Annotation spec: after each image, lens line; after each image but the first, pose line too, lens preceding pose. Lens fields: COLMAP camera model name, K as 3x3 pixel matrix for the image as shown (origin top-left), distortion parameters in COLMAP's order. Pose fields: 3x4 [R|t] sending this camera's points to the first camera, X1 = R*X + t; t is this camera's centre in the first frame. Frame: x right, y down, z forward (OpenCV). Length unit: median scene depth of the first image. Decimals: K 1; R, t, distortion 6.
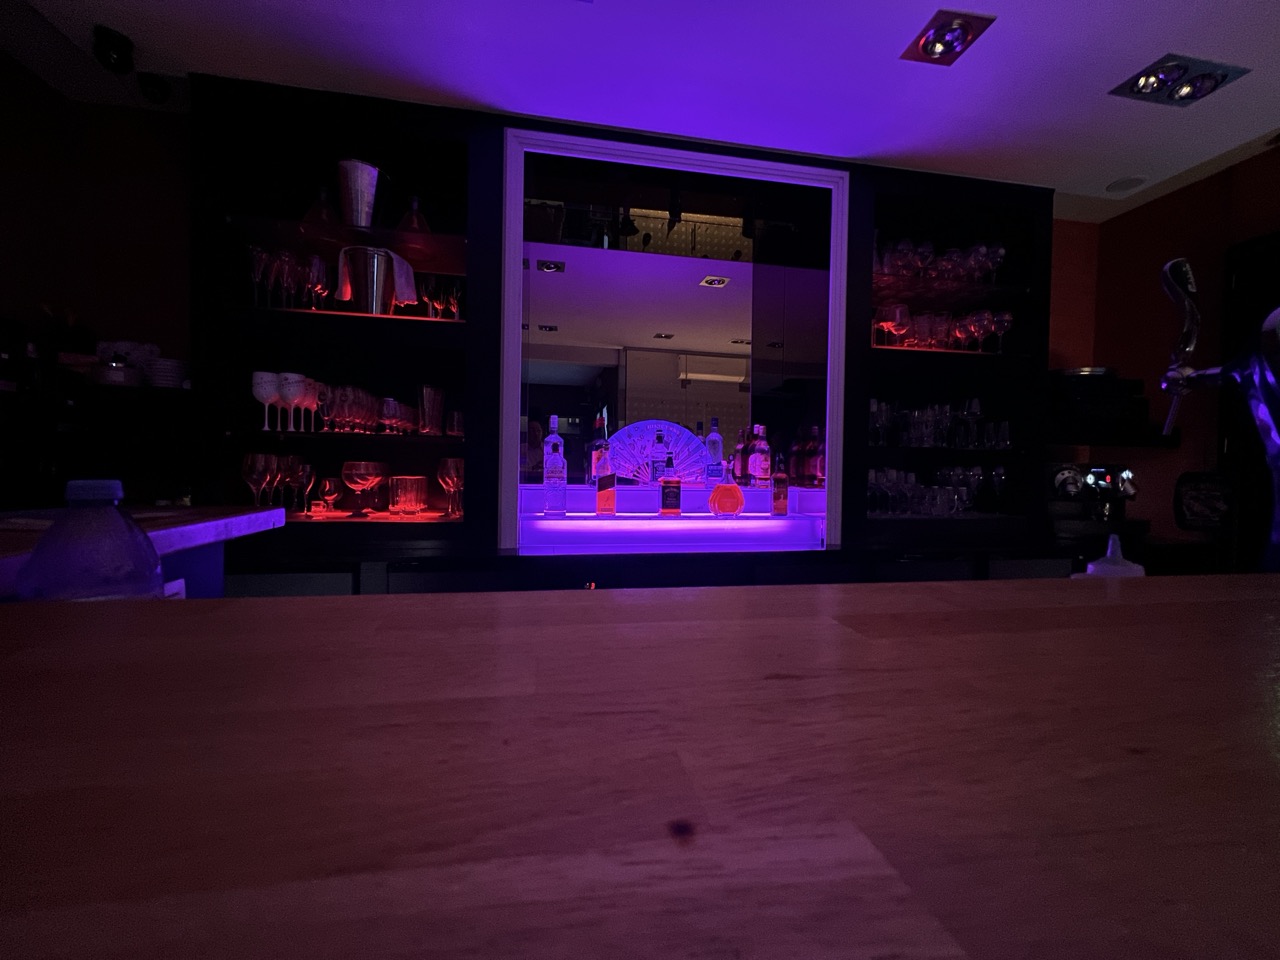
lens RADIAL K [[516.5, 0, 637.0], [0, 516.5, 477.9], [0, 0, 1]] dist [-0.002189, 0.000549]
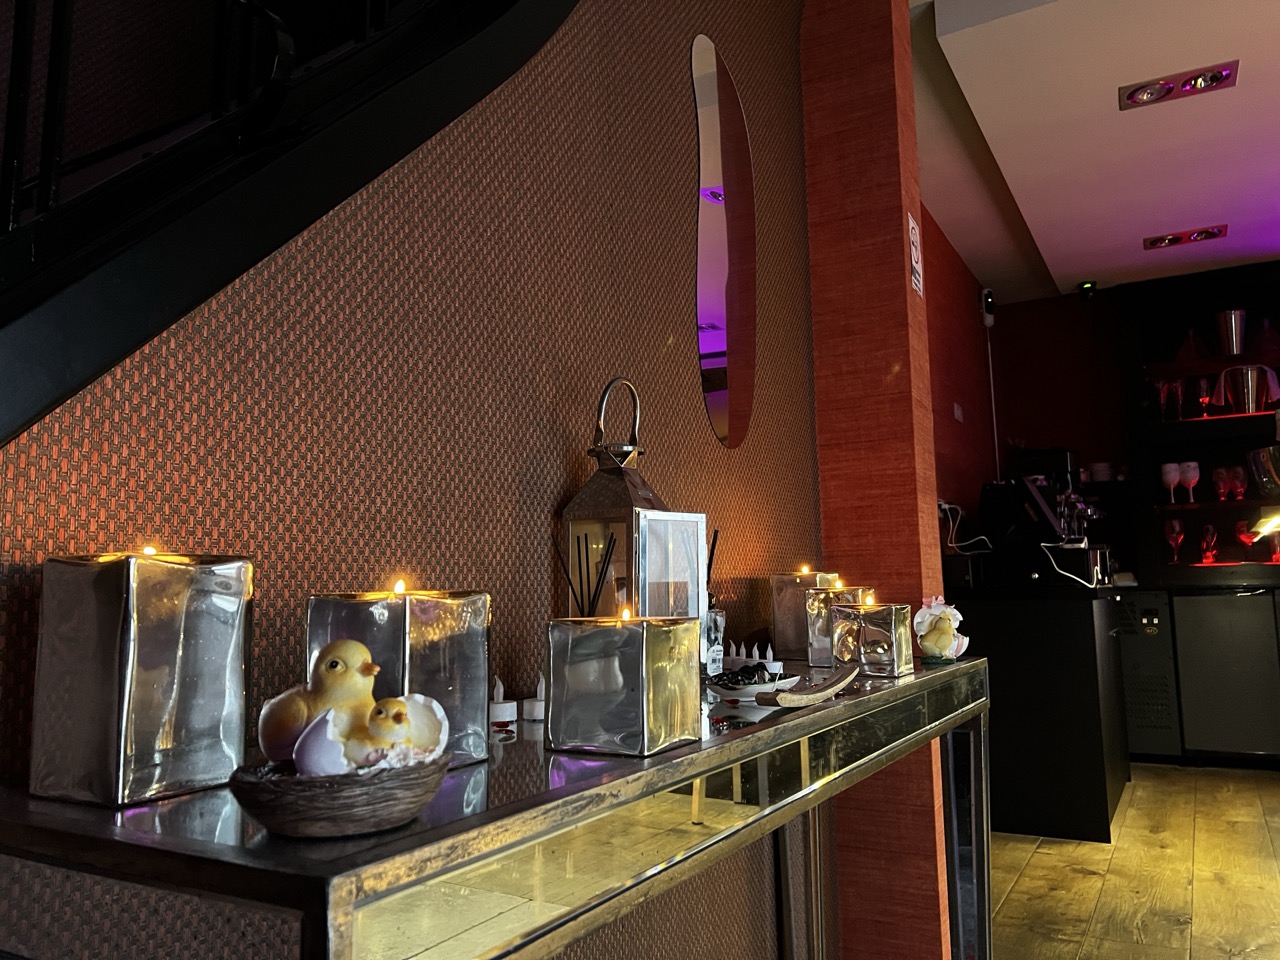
lens RADIAL K [[966.7, 0, 647.8], [0, 966.7, 470.2], [0, 0, 1]] dist [0.021218, -0.007873]
pose [[0.770042, -0.114166, -0.627696, -0.124349], [0.017022, 0.987185, -0.158668, 0.191968], [0.637767, 0.111496, 0.762117, -1.740078]]
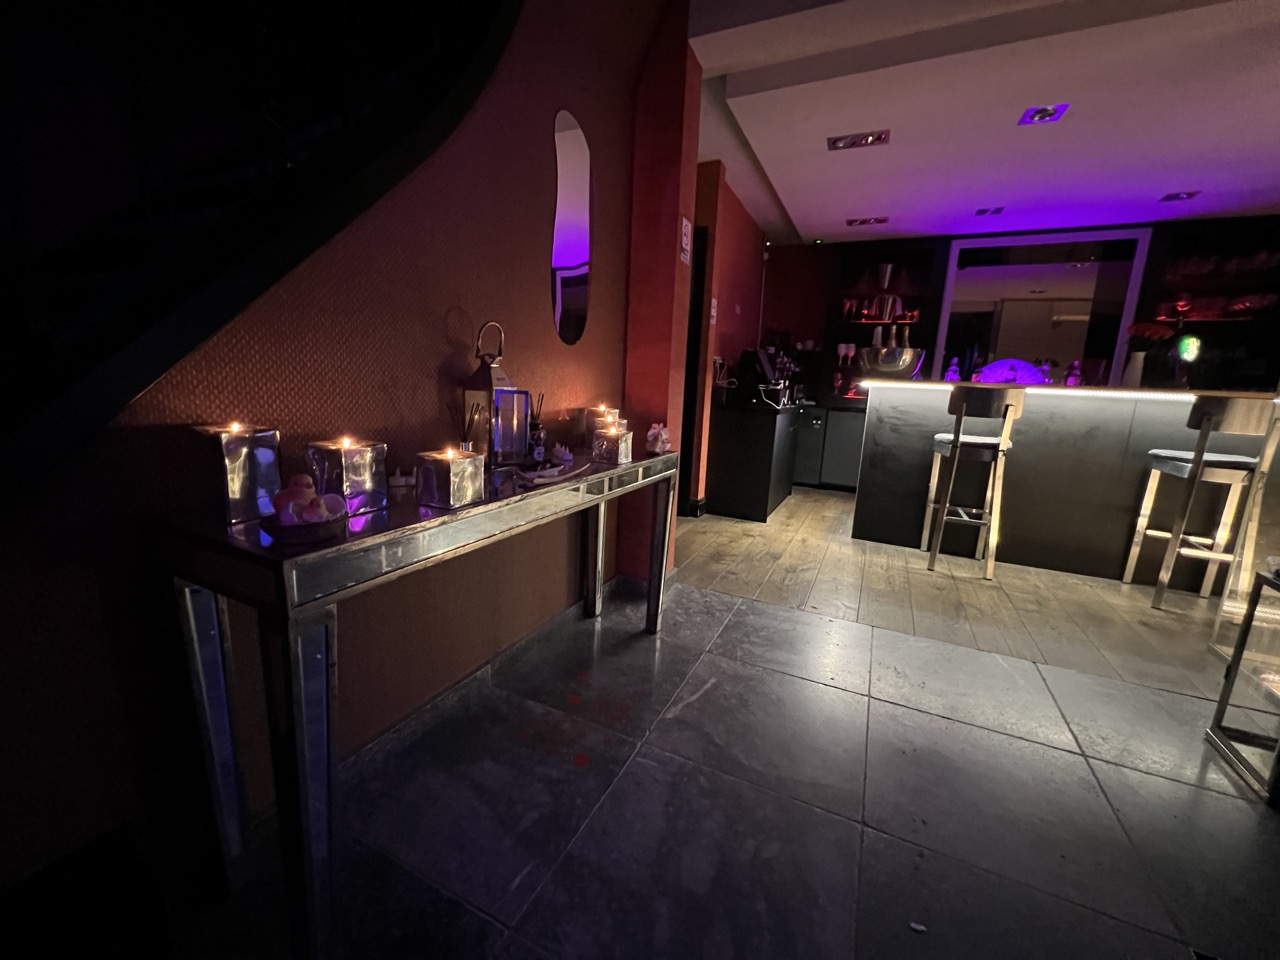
lens RADIAL K [[513.3, 0, 634.9], [0, 513.3, 475.6], [0, 0, 1]] dist [-0.006202, 0.001374]
pose [[0.810960, 0.123457, -0.571929, 0.048591], [-0.046707, 0.988026, 0.147047, 0.131333], [0.583235, -0.092536, 0.807016, -1.747294]]
